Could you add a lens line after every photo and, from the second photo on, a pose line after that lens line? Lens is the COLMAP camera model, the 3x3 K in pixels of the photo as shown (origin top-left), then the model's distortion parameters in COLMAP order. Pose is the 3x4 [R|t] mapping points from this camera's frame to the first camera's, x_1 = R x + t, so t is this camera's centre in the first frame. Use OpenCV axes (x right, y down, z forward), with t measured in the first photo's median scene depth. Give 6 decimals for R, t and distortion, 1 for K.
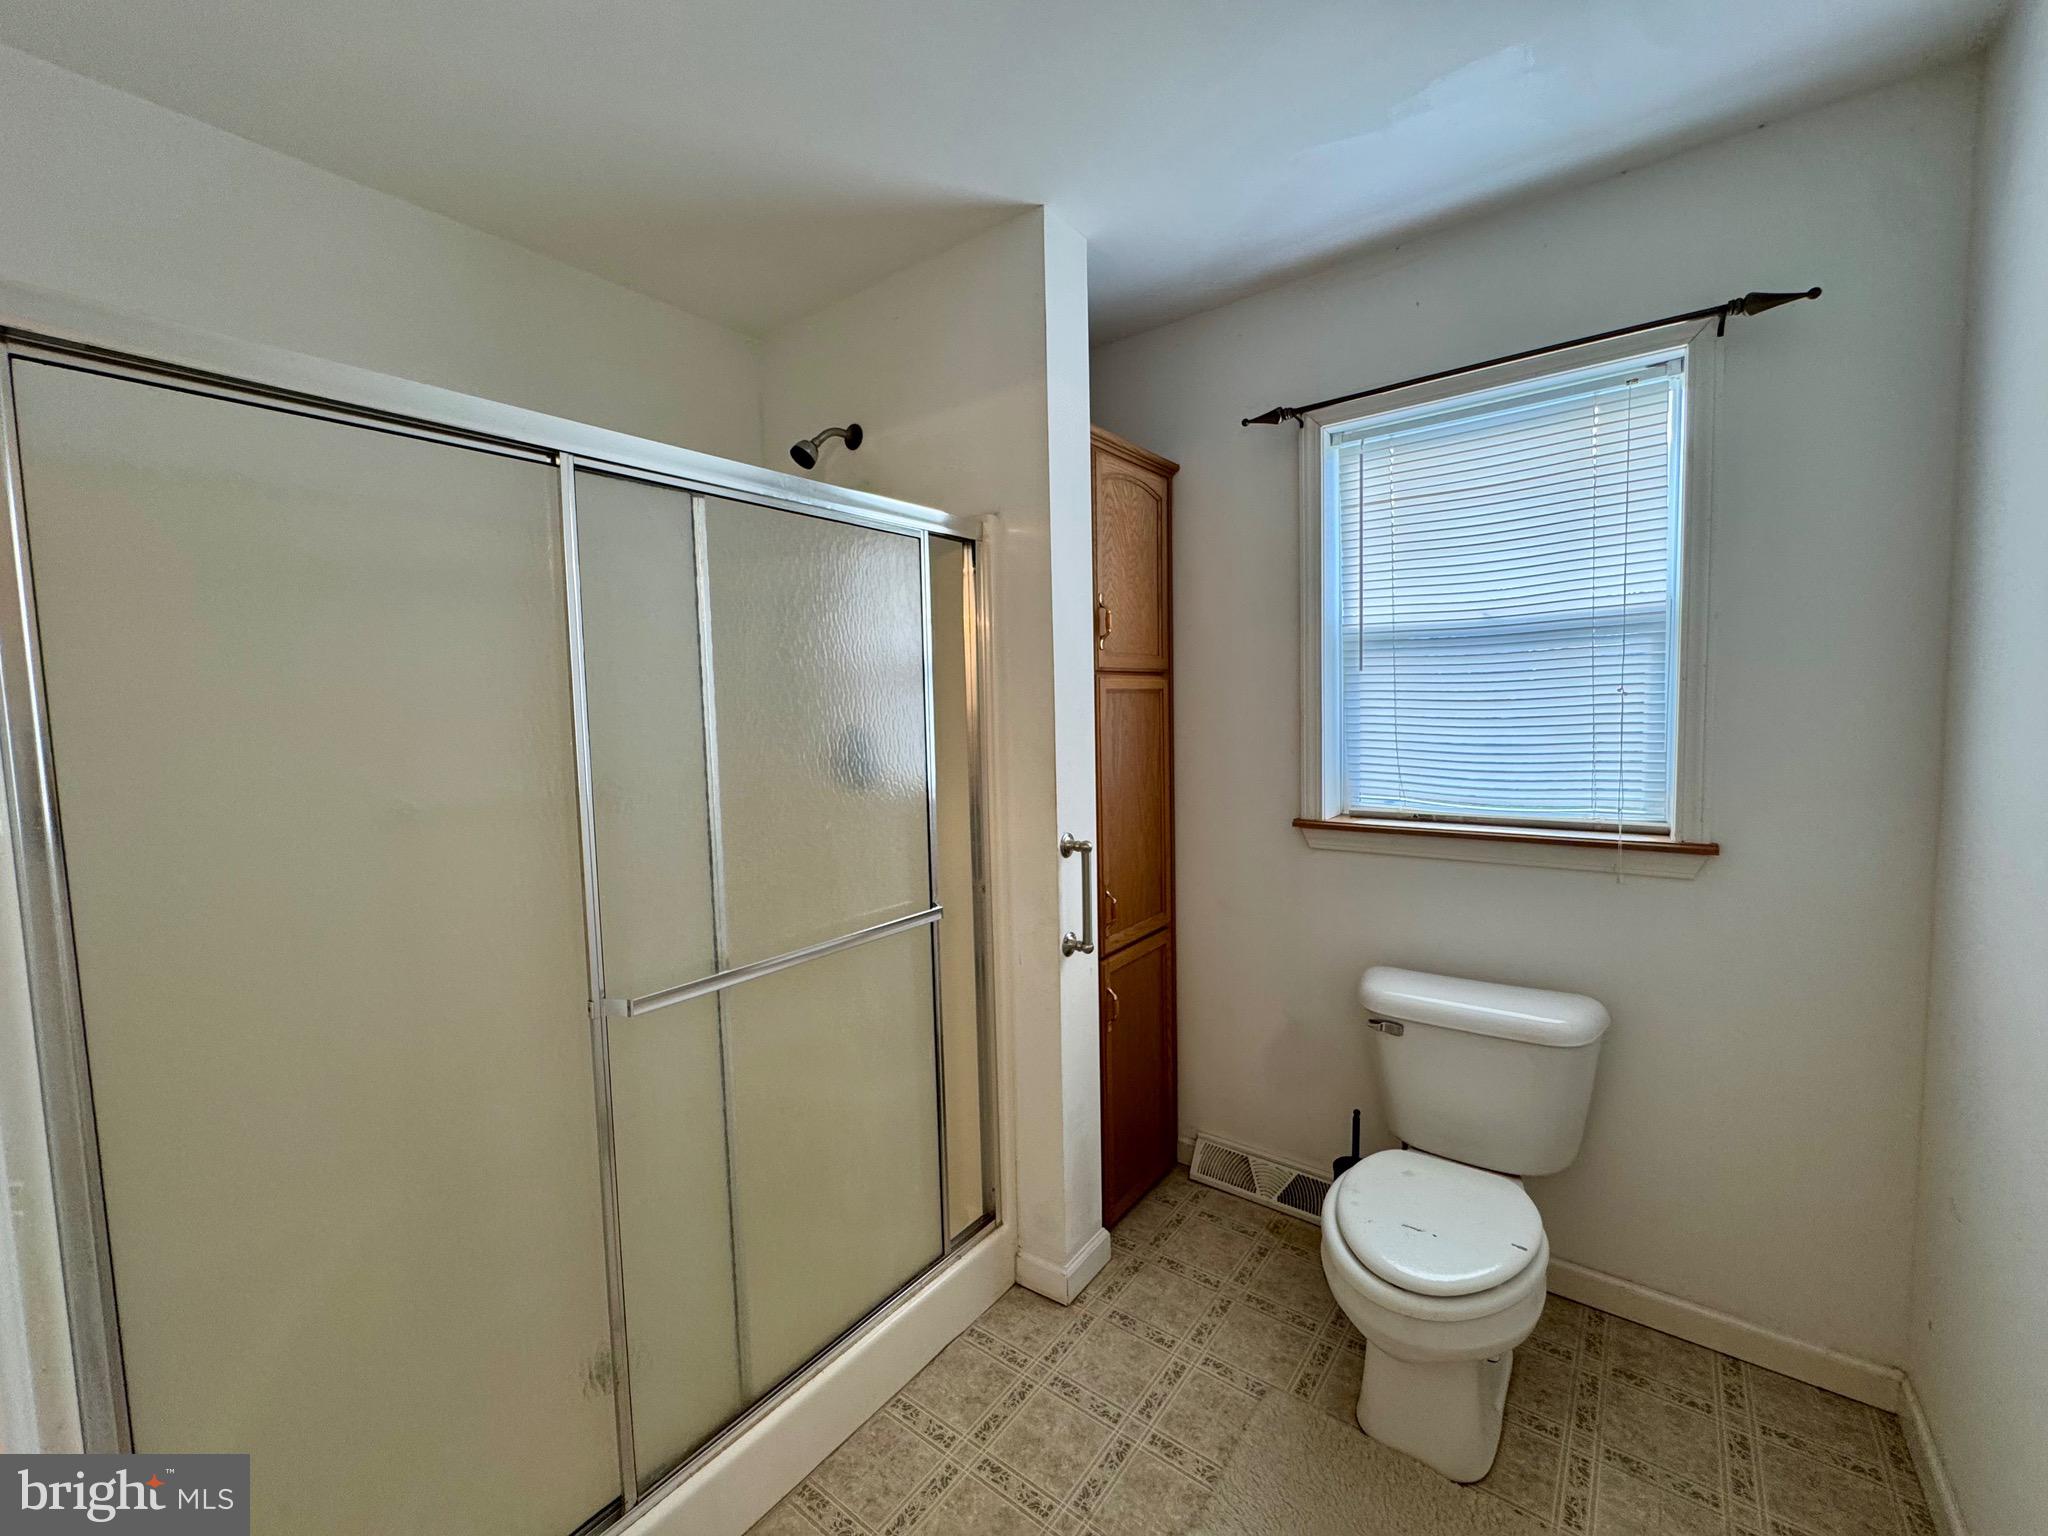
lens RADIAL K [[813.0, 0, 1022.1], [0, 813.0, 766.1], [0, 0, 1]] dist [-0.005486, 0.001183]
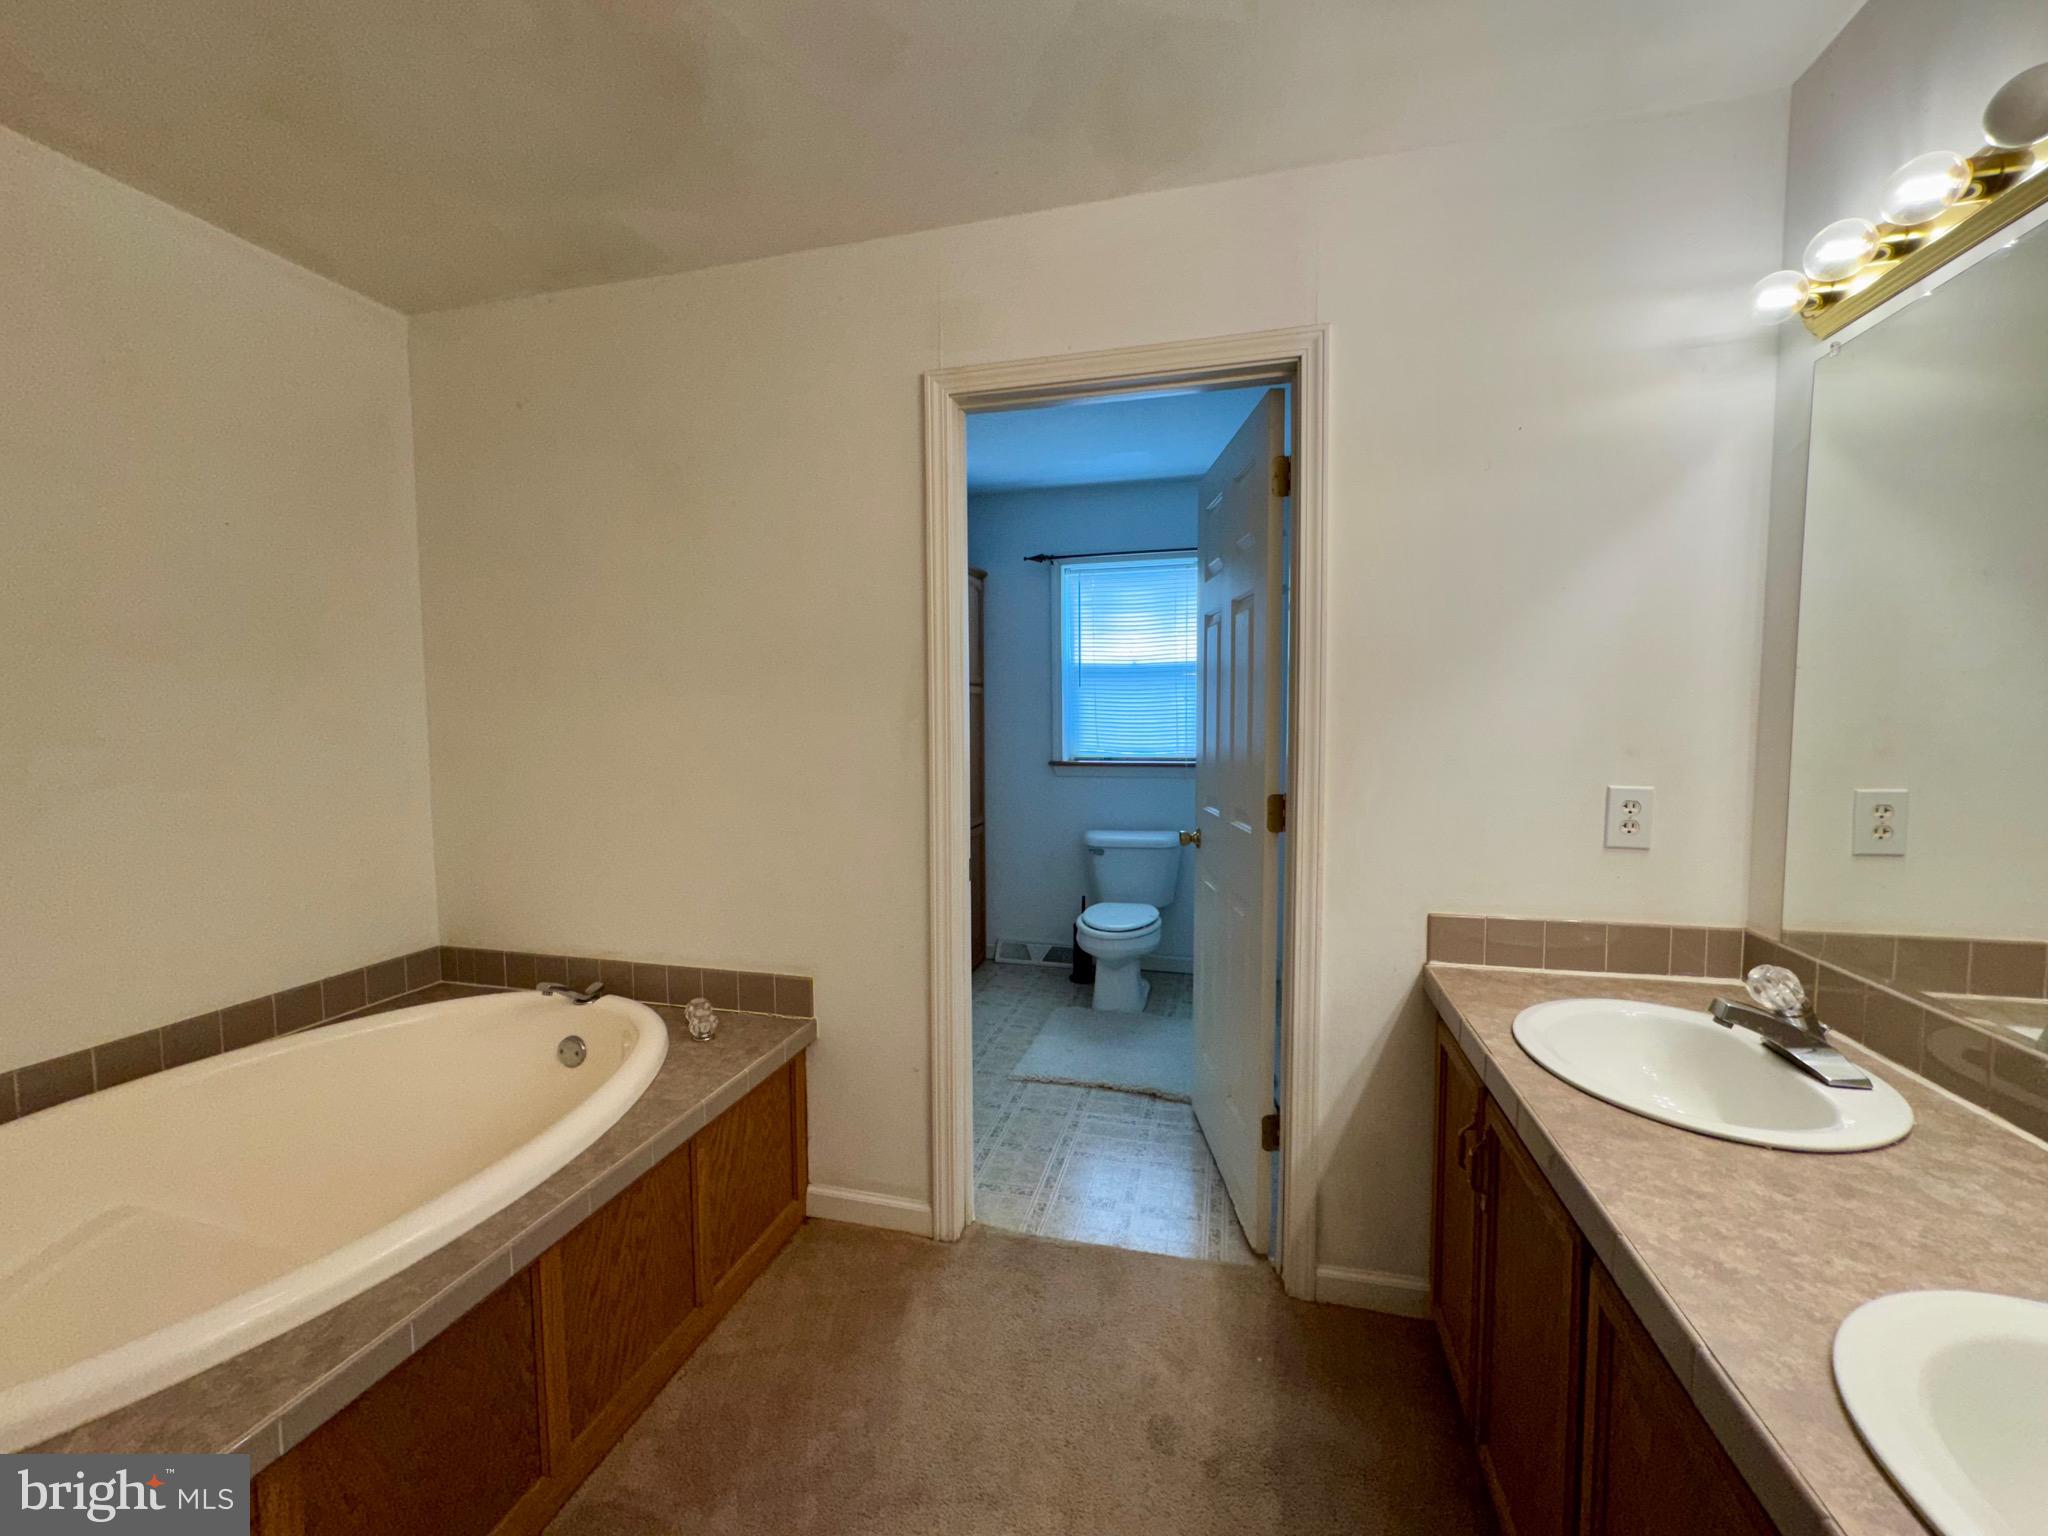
lens RADIAL K [[813.0, 0, 1028.2], [0, 813.0, 767.8], [0, 0, 1]] dist [-0.005486, 0.001183]
pose [[0.921509, -0.003788, 0.388339, -0.476929], [0.012392, 0.999730, -0.019655, 0.120599], [-0.388160, 0.022924, 0.921307, -0.793163]]
